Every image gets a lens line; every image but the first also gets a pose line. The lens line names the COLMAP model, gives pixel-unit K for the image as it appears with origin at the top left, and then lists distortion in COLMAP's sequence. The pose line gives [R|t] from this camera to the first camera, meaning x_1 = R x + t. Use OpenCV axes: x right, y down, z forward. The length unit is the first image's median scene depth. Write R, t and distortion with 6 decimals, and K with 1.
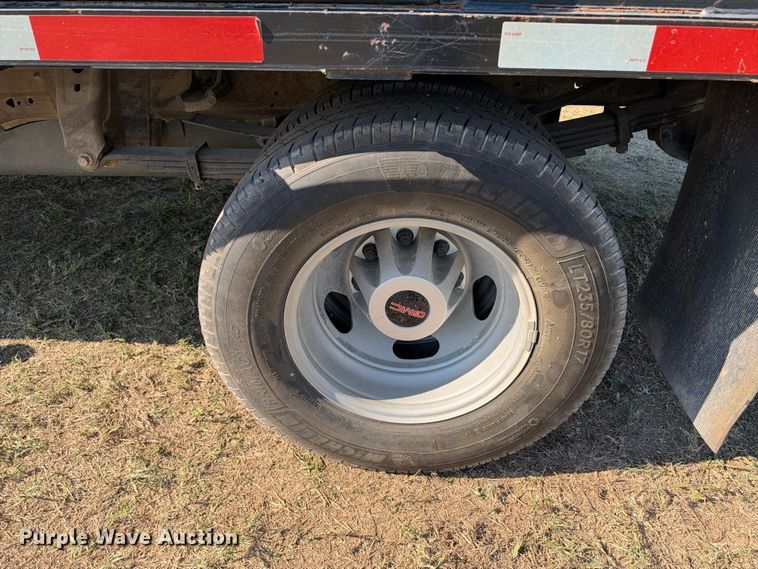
lens RADIAL K [[542.9, 0, 366.5], [0, 542.9, 271.0], [0, 0, 1]] dist [0.025717, -0.049263]
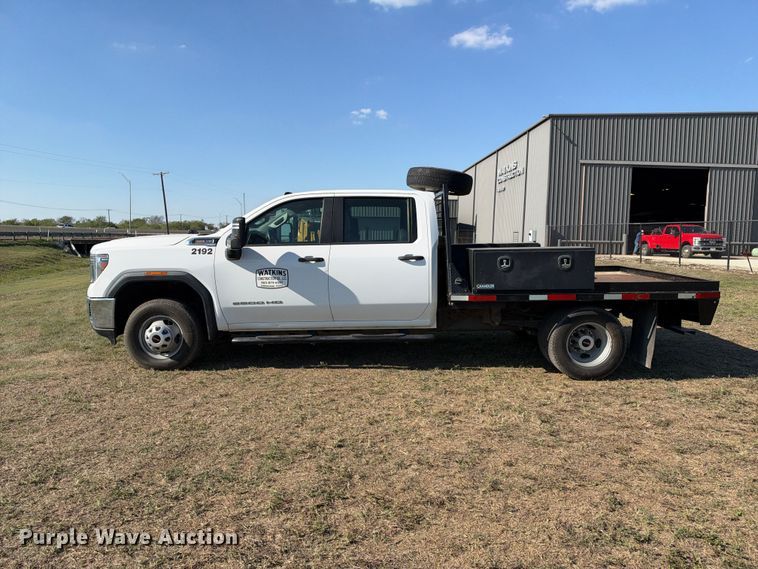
lens RADIAL K [[542.9, 0, 366.5], [0, 542.9, 271.0], [0, 0, 1]] dist [0.025717, -0.049263]
pose [[0.999392, -0.018150, 0.029755, -2.089884], [0.028794, 0.910982, -0.411440, 1.468752], [-0.019639, 0.412046, 0.910951, -3.854517]]
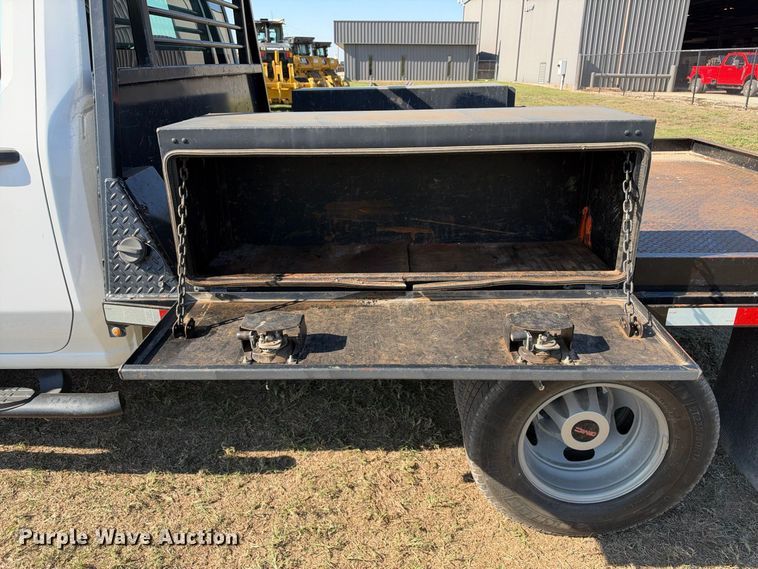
lens RADIAL K [[553.4, 0, 379.6], [0, 553.4, 275.8], [0, 0, 1]] dist [-0.013378, -0.001320]
pose [[0.999584, -0.027561, 0.008473, -0.523521], [0.028429, 0.991106, -0.130000, -0.187012], [-0.004815, 0.130186, 0.991478, -0.683936]]
